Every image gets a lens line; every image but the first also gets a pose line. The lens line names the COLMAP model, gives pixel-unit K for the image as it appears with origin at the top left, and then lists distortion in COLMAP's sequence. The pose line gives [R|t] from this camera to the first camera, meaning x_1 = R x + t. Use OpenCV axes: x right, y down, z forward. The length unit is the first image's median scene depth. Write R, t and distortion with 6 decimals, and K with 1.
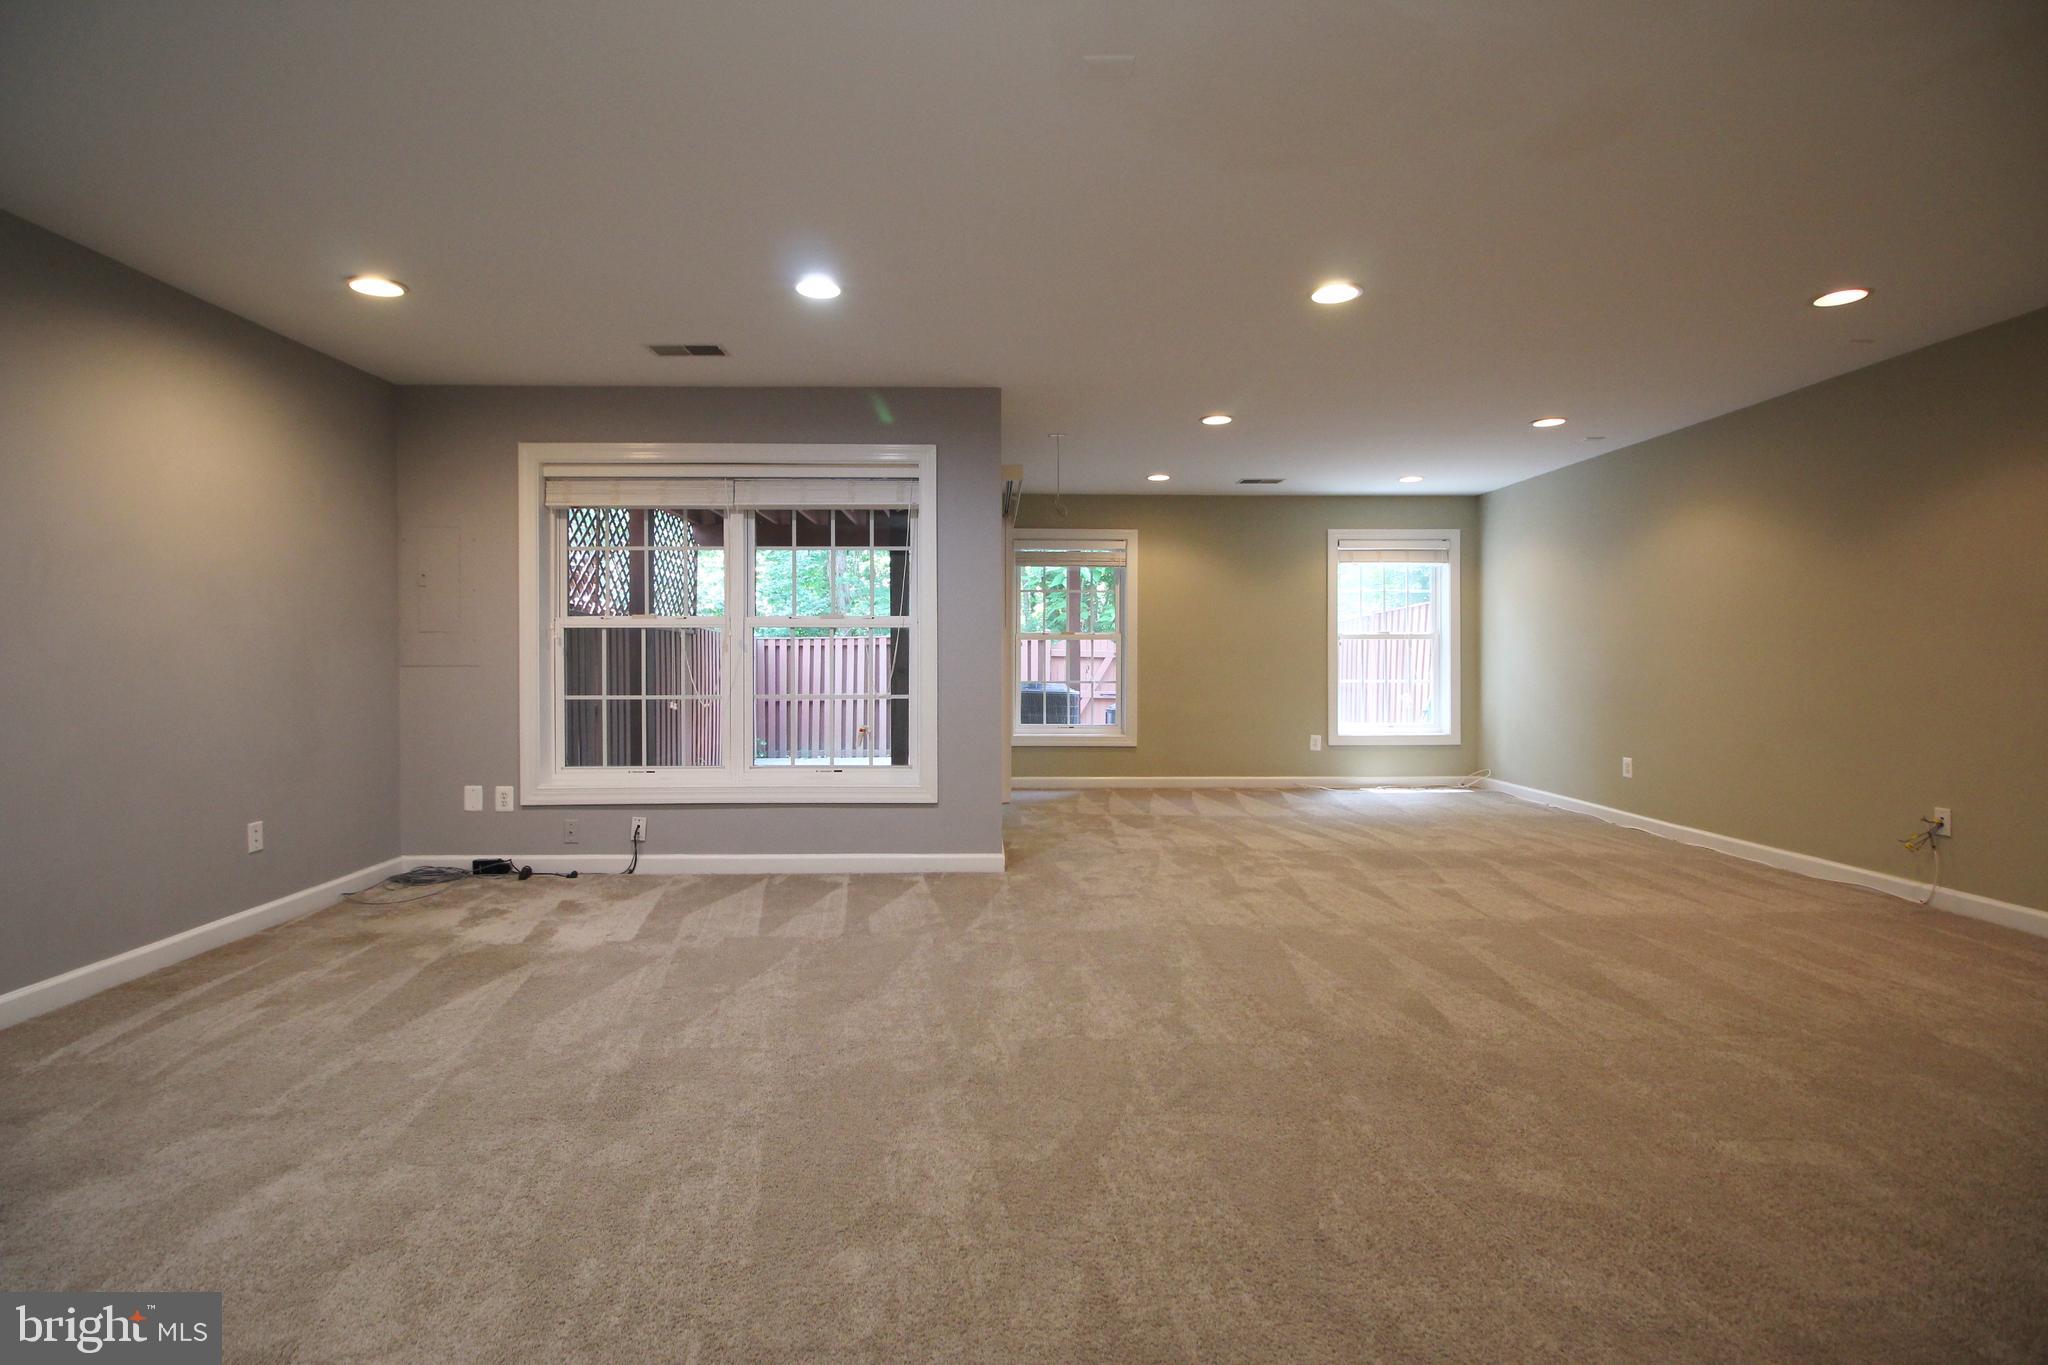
lens RADIAL K [[944.2, 0, 1018.7], [0, 944.2, 677.1], [0, 0, 1]] dist [-0.007845, -0.004243]
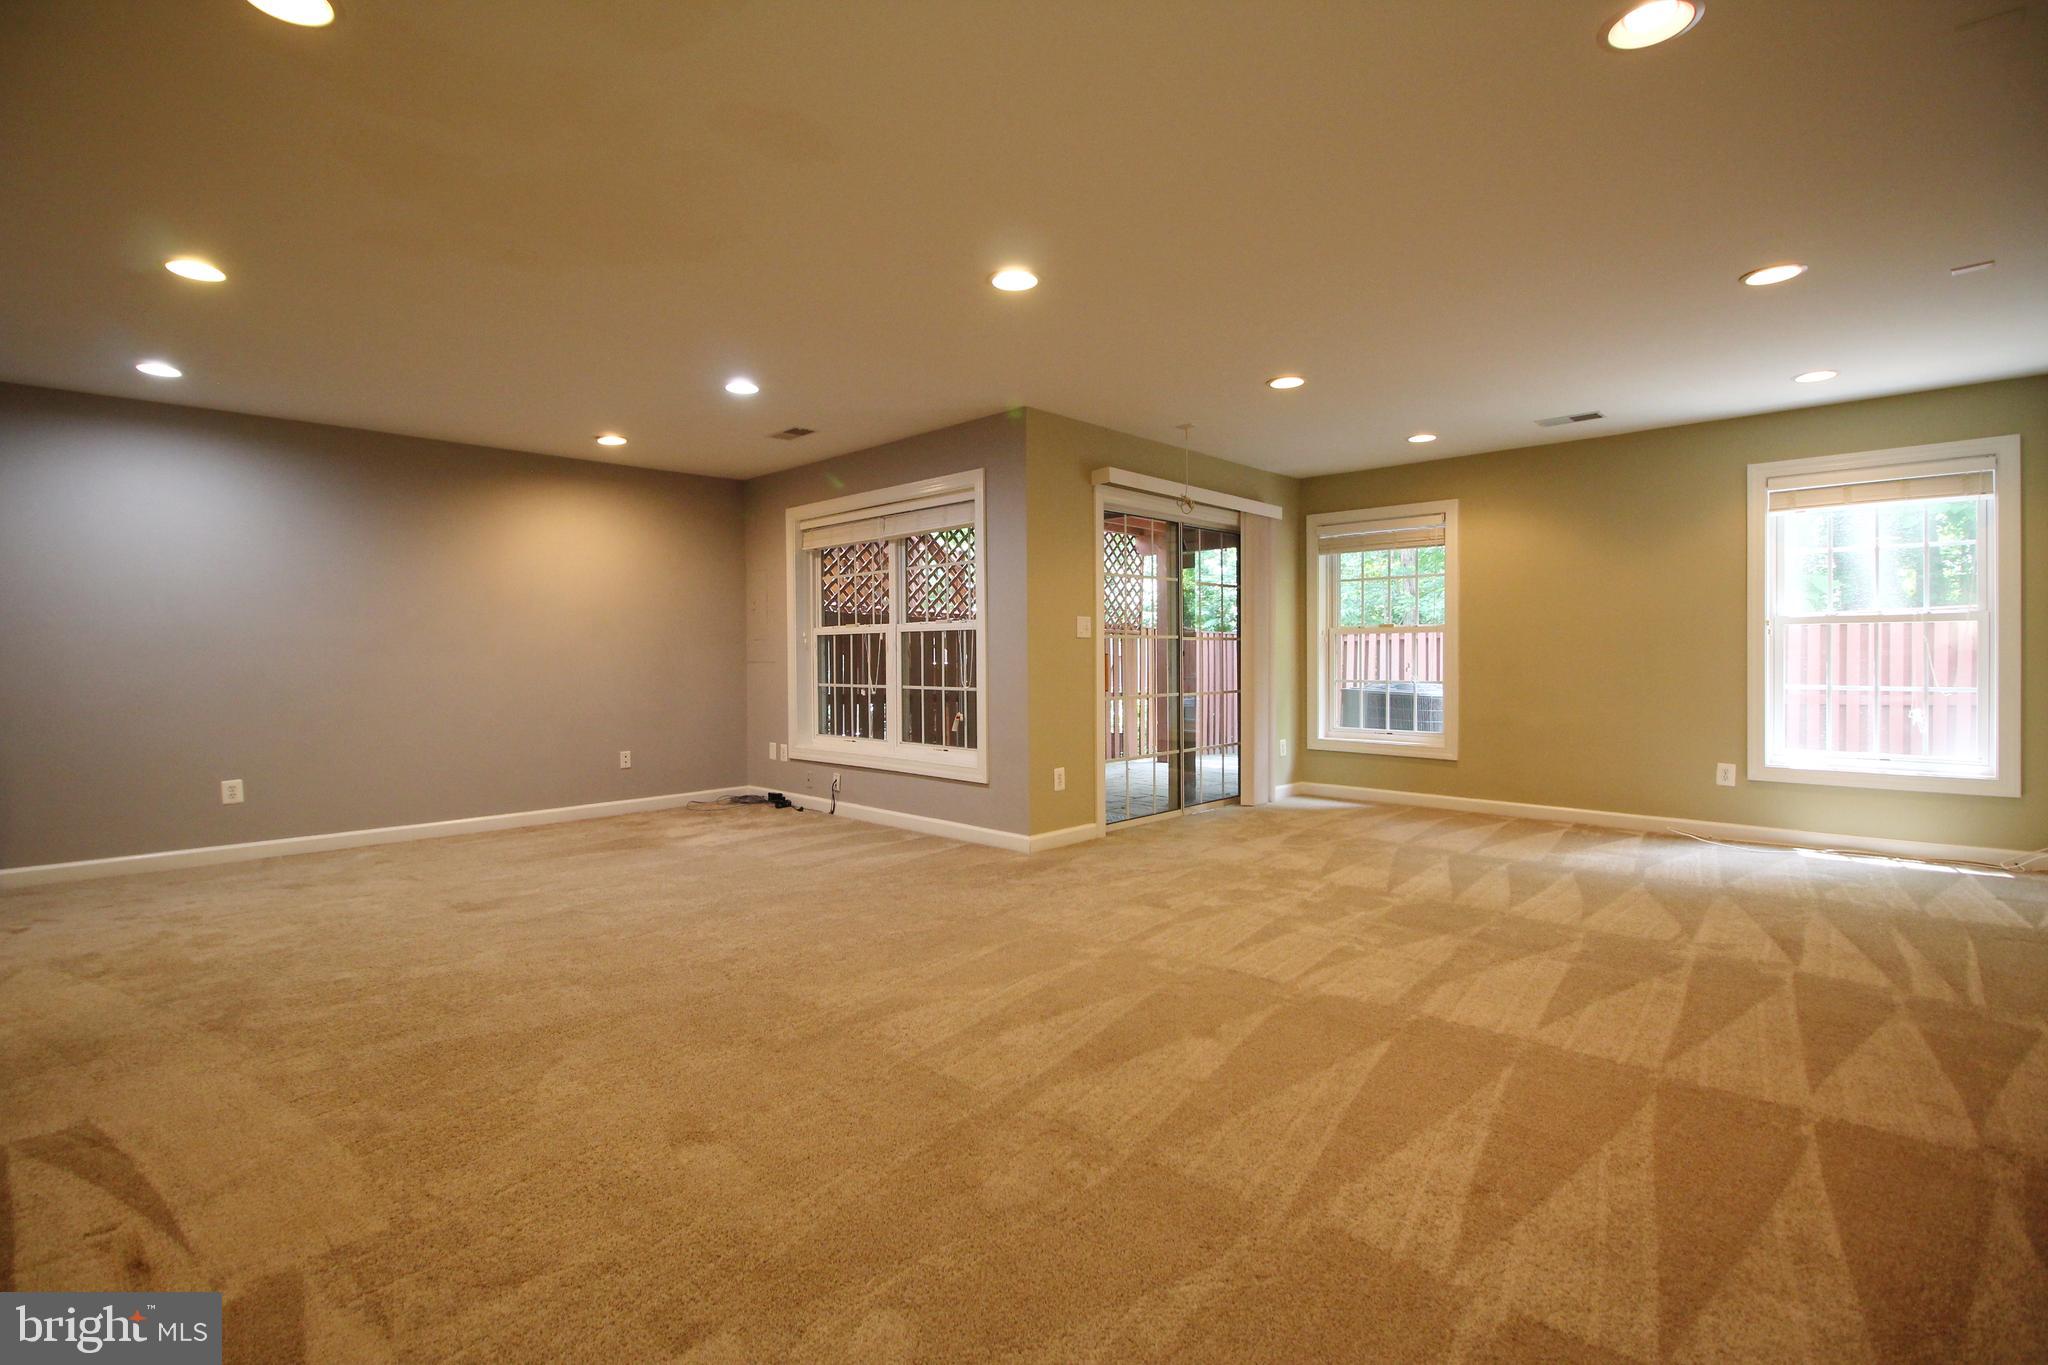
lens RADIAL K [[944.2, 0, 1014.8], [0, 944.2, 673.1], [0, 0, 1]] dist [-0.007845, -0.004243]
pose [[0.691789, 0.008574, -0.722049, 0.504698], [-0.010299, 0.999945, 0.002007, -0.001192], [0.722026, 0.006048, 0.691839, 0.159268]]
